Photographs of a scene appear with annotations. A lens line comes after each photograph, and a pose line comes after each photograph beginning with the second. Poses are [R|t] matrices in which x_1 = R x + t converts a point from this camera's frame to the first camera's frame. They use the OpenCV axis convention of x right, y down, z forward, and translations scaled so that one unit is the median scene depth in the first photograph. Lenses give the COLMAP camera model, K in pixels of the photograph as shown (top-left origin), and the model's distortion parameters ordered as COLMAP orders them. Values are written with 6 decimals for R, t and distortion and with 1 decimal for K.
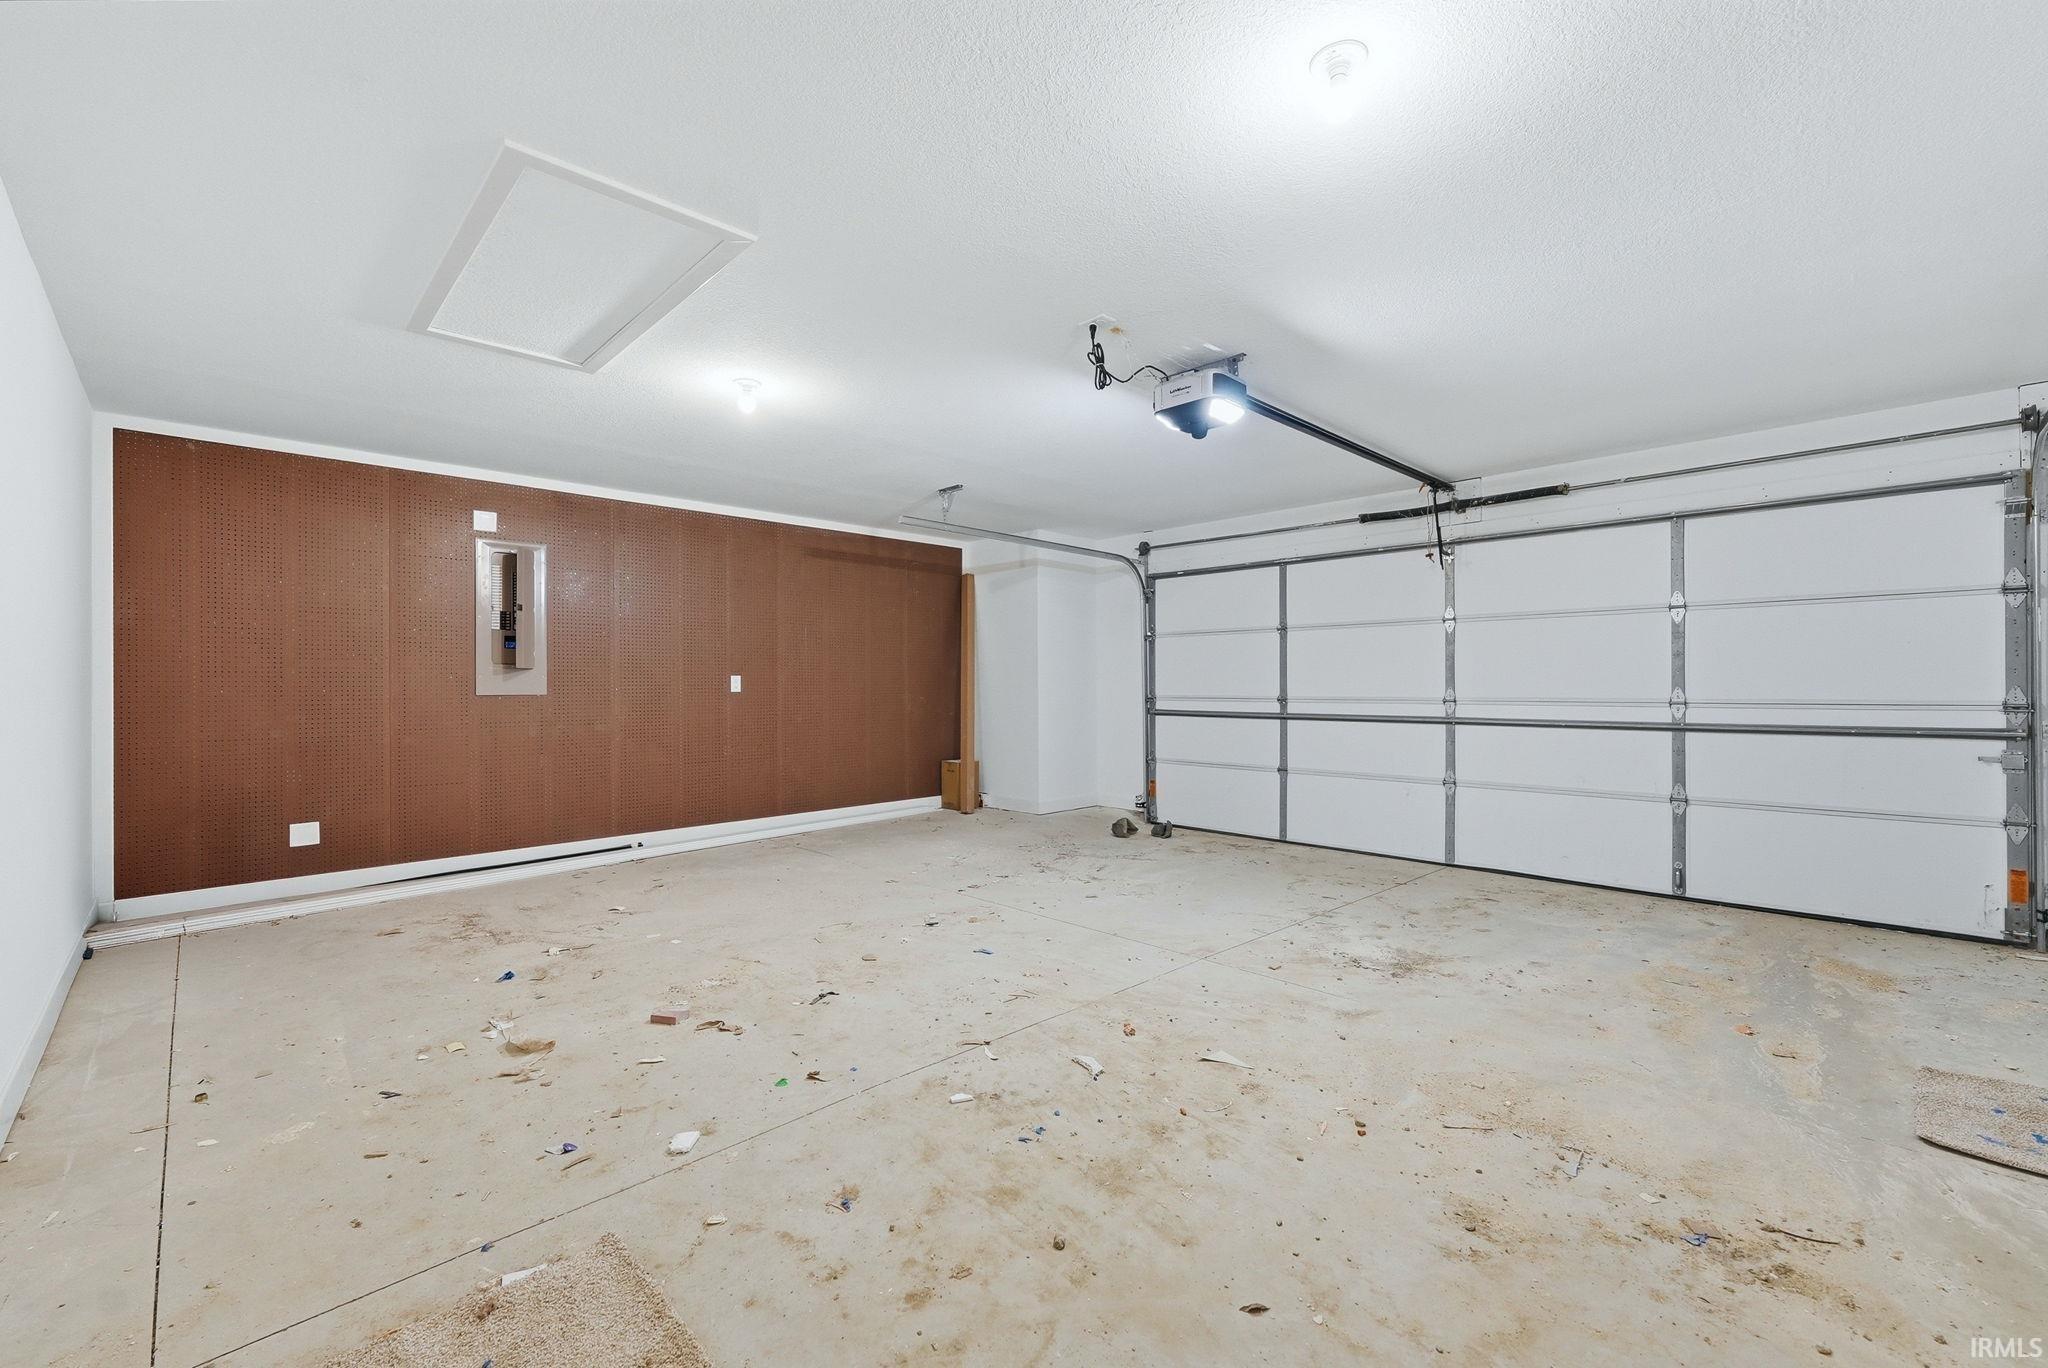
lens RADIAL K [[843.6, 0, 1024.4], [0, 843.6, 682.0], [0, 0, 1]] dist [-0.000115, -0.000460]
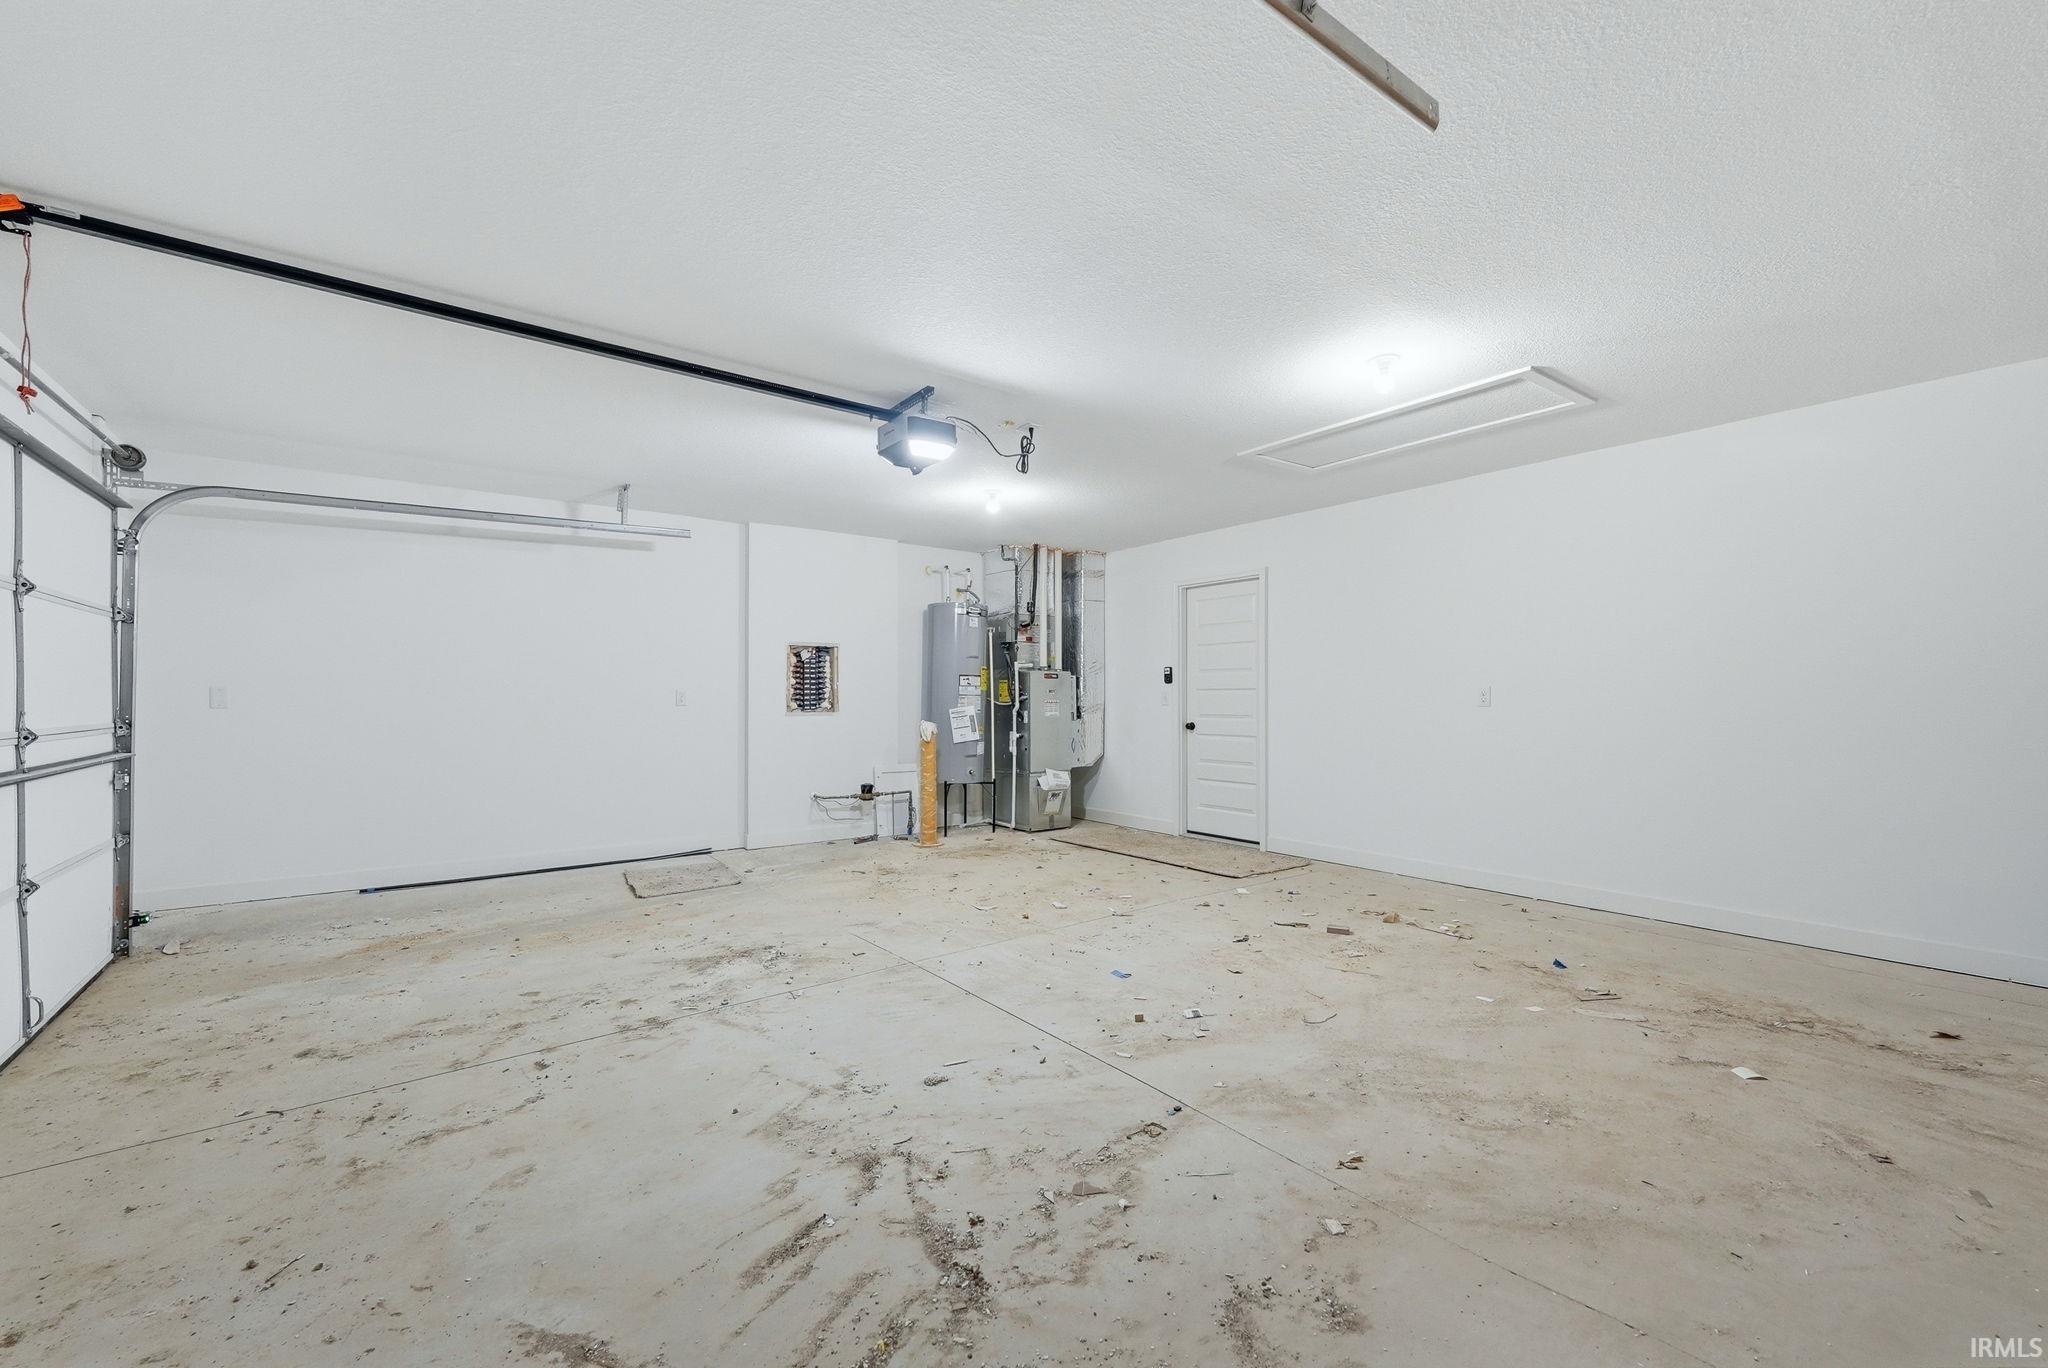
lens RADIAL K [[843.6, 0, 1024.4], [0, 843.6, 682.0], [0, 0, 1]] dist [-0.000115, -0.000460]
pose [[-0.990302, 0.009341, 0.138619, -0.076997], [0.006746, 0.999793, -0.019183, 0.000469], [-0.138769, -0.018062, -0.990160, 2.021139]]
